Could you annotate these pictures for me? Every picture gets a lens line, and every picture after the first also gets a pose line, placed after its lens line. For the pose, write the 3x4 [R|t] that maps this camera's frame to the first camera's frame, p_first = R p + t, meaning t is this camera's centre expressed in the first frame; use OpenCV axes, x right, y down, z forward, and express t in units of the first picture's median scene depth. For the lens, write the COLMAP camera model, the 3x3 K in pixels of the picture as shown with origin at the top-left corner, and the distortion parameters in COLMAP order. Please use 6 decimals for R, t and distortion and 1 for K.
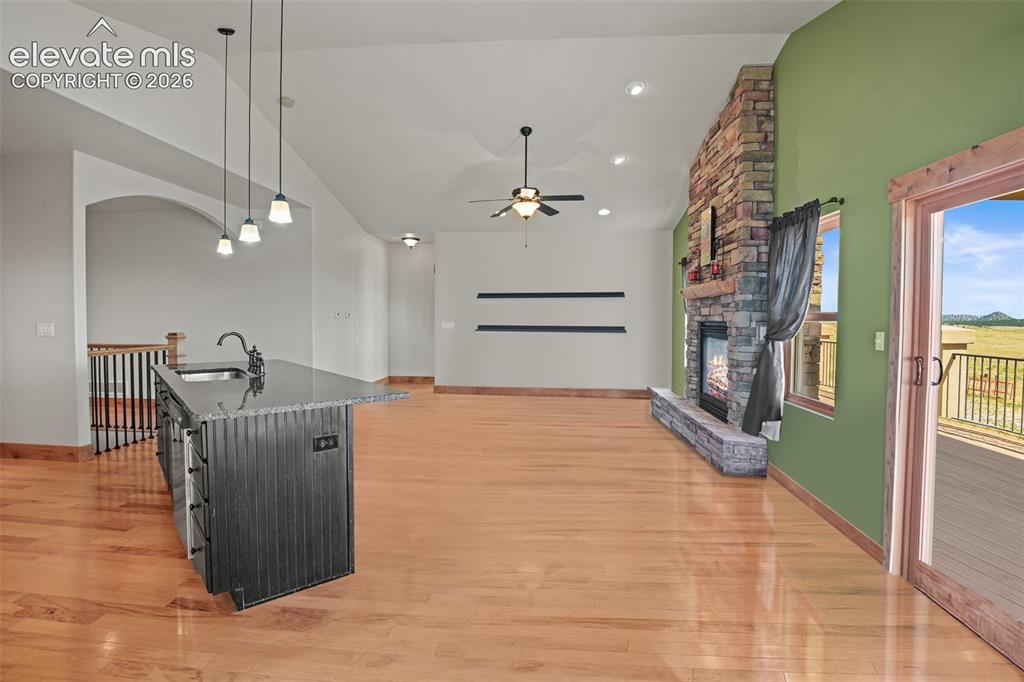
lens RADIAL K [[474.8, 0, 513.6], [0, 474.8, 330.2], [0, 0, 1]] dist [-0.021342, -0.016659]
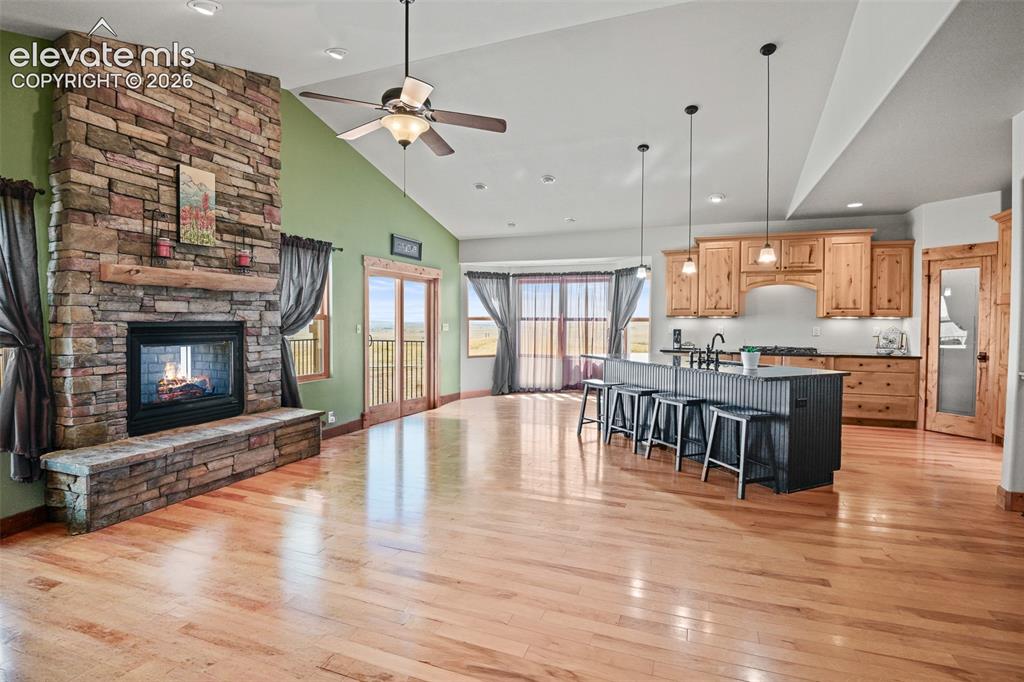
lens RADIAL K [[474.8, 0, 513.6], [0, 474.8, 330.2], [0, 0, 1]] dist [-0.021342, -0.016659]
pose [[-0.954232, -0.018040, 0.298521, -0.292143], [-0.003901, 0.998845, 0.047892, -0.043230], [-0.299041, 0.044535, -0.953201, 1.608105]]
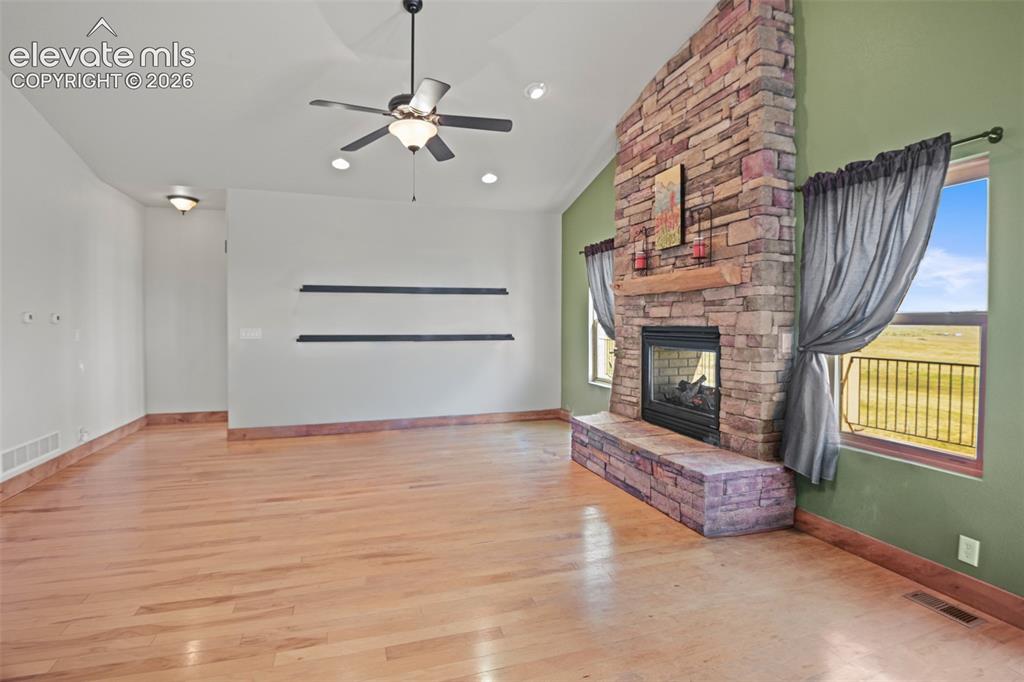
lens RADIAL K [[474.8, 0, 513.6], [0, 474.8, 330.2], [0, 0, 1]] dist [-0.021342, -0.016659]
pose [[0.922186, -0.011402, 0.386578, -0.091673], [0.014026, 0.999894, -0.003967, -0.012992], [-0.386491, 0.009080, 0.922248, 0.445765]]
